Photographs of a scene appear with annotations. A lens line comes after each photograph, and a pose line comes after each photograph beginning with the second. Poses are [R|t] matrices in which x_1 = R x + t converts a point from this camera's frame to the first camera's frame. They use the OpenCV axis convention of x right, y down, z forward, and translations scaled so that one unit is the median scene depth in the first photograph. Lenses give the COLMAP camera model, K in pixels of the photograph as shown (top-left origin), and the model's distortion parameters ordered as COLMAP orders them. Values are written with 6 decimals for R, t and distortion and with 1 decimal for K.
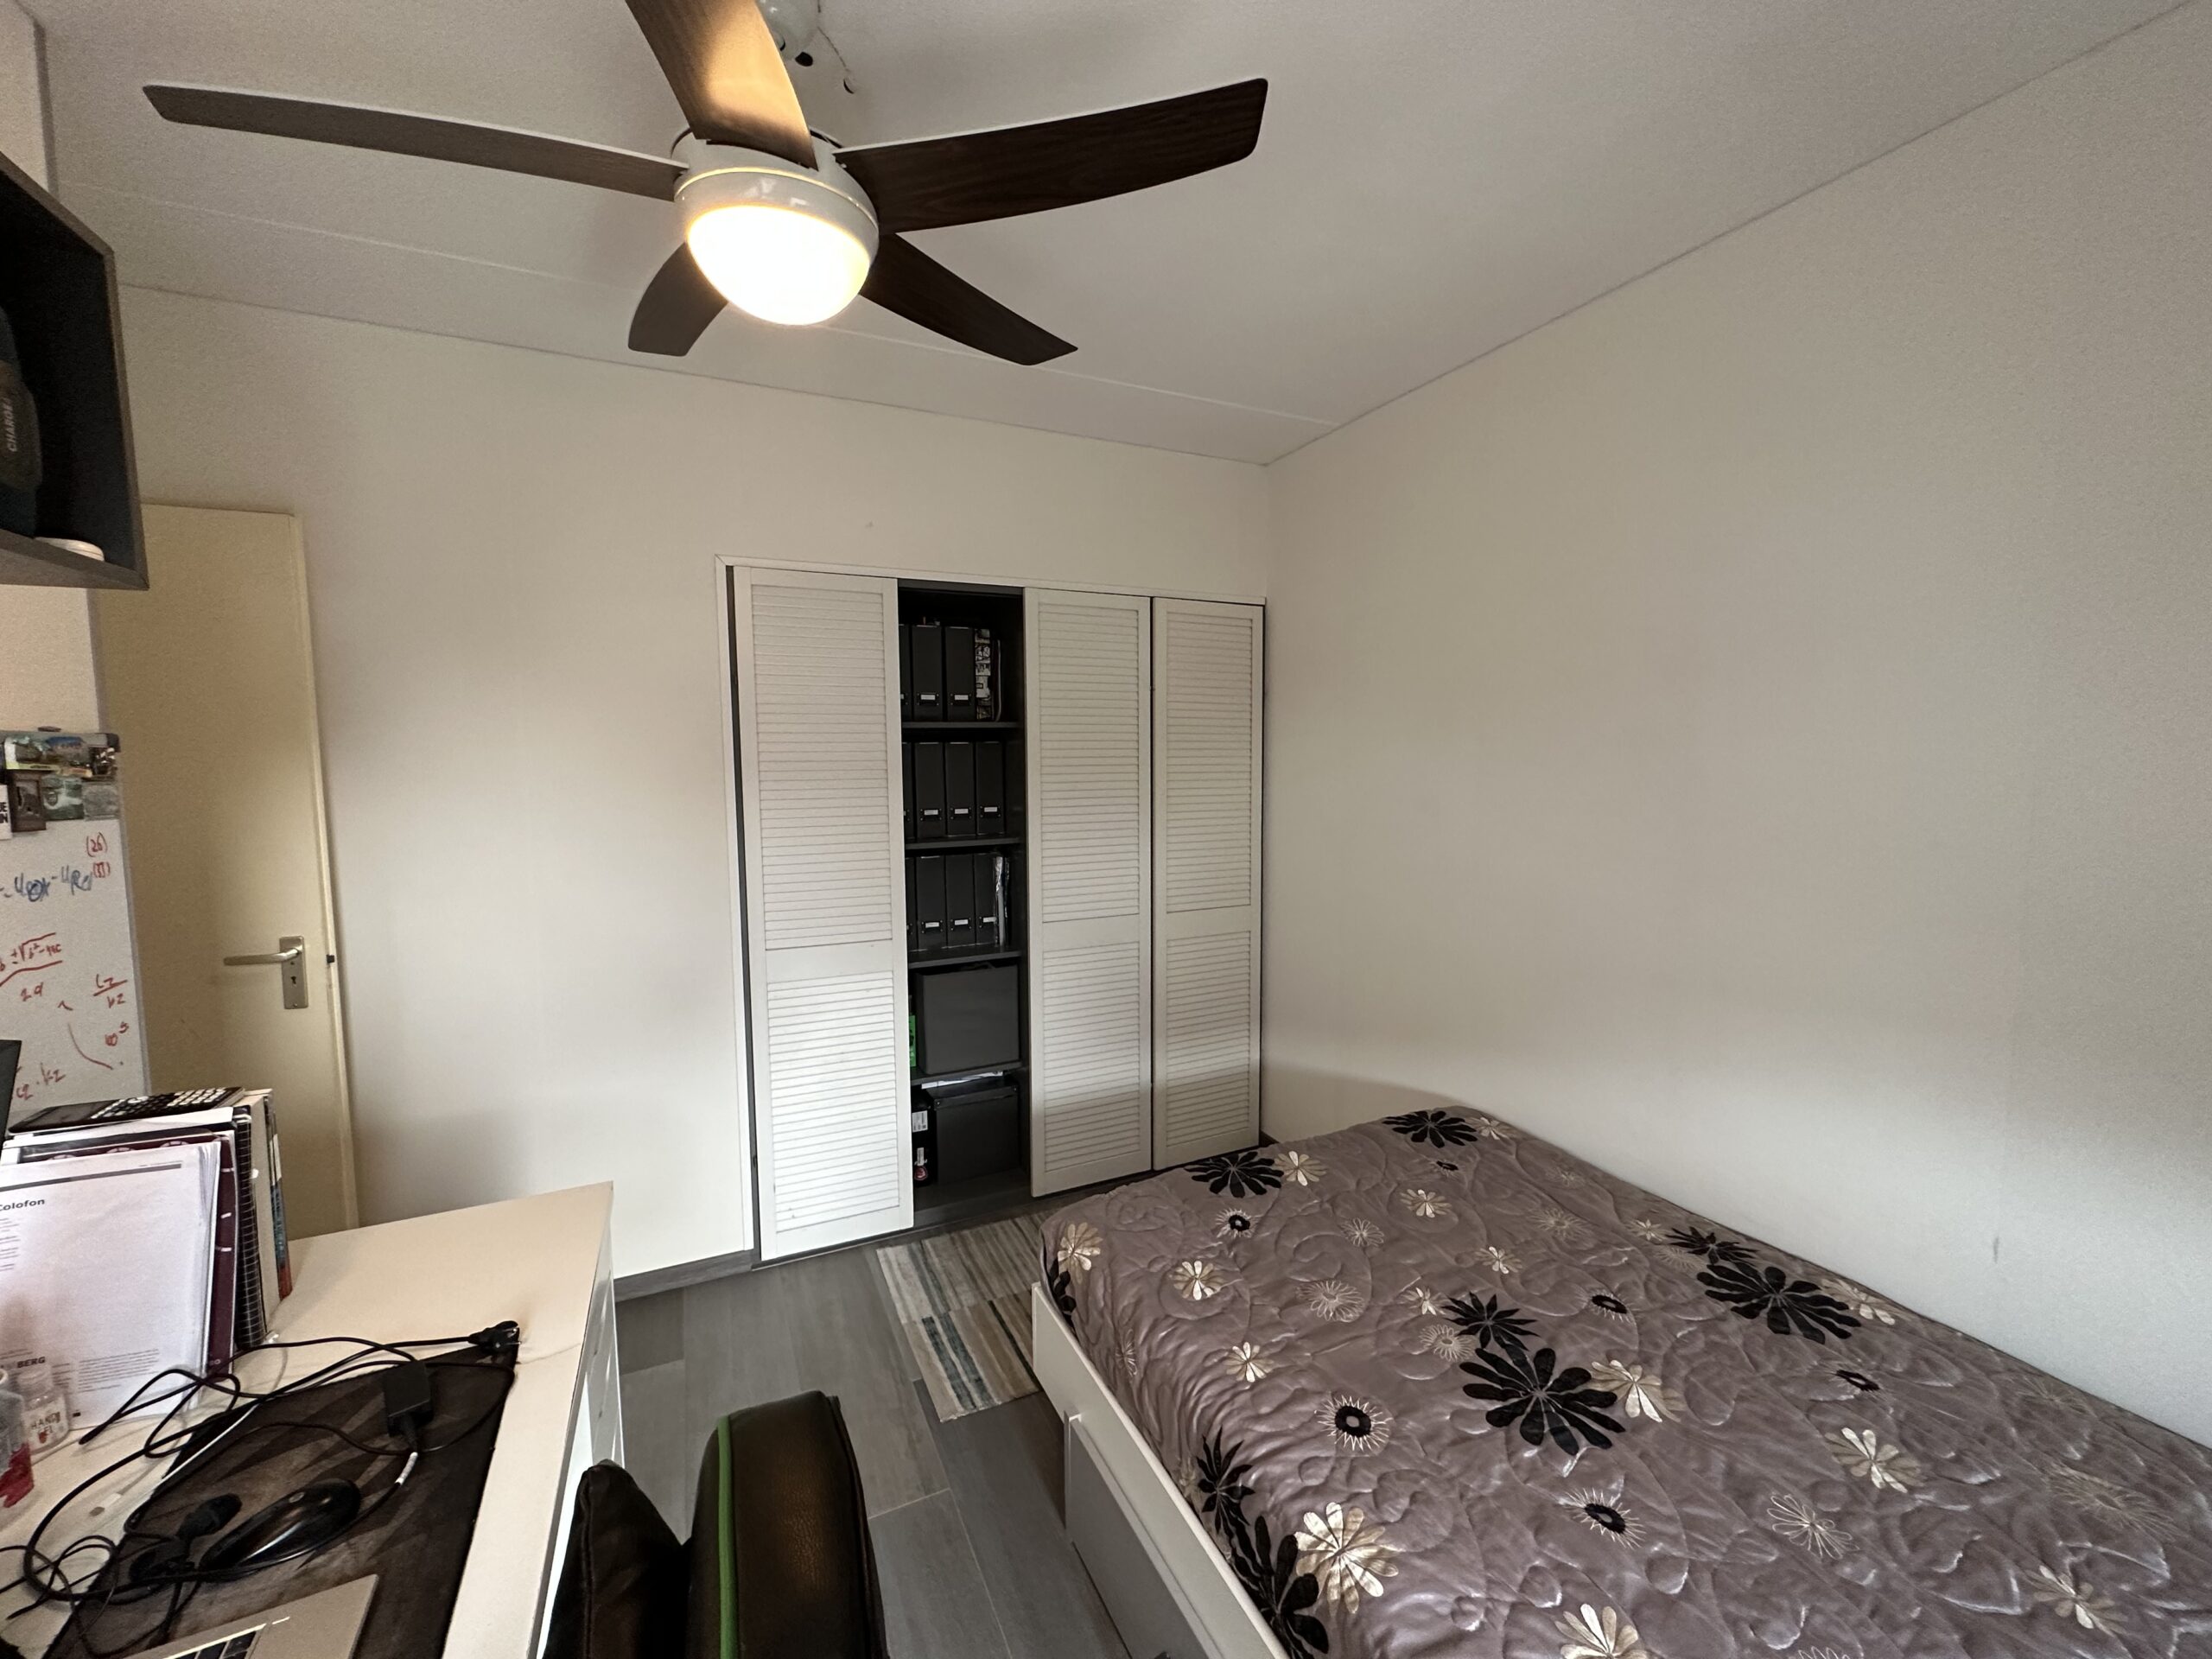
lens RADIAL K [[878.5, 0, 1108.9], [0, 878.5, 831.0], [0, 0, 1]] dist [-0.004285, 0.000398]
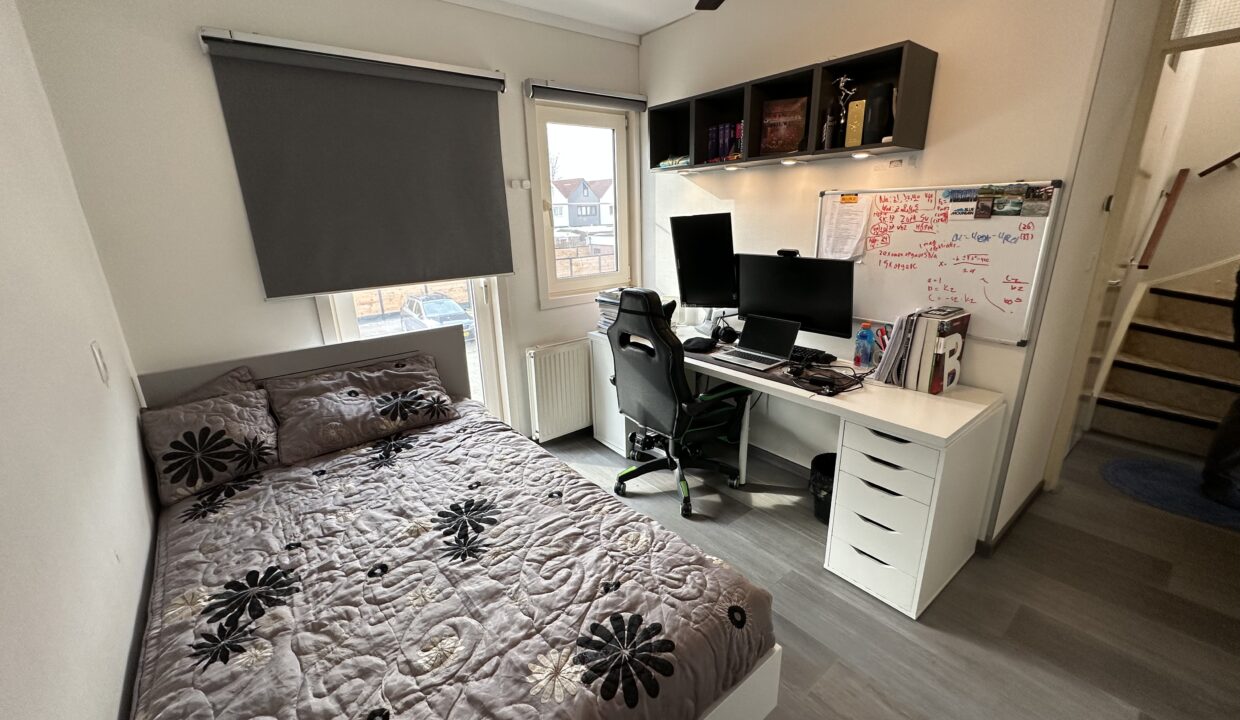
lens RADIAL K [[491.8, 0, 617.7], [0, 491.8, 357.1], [0, 0, 1]] dist [-0.000955, 0.000163]
pose [[-0.970129, 0.097210, -0.222263, 0.393101], [0.009217, 0.930311, 0.366657, -0.174412], [0.242416, 0.353656, -0.903417, 2.226740]]
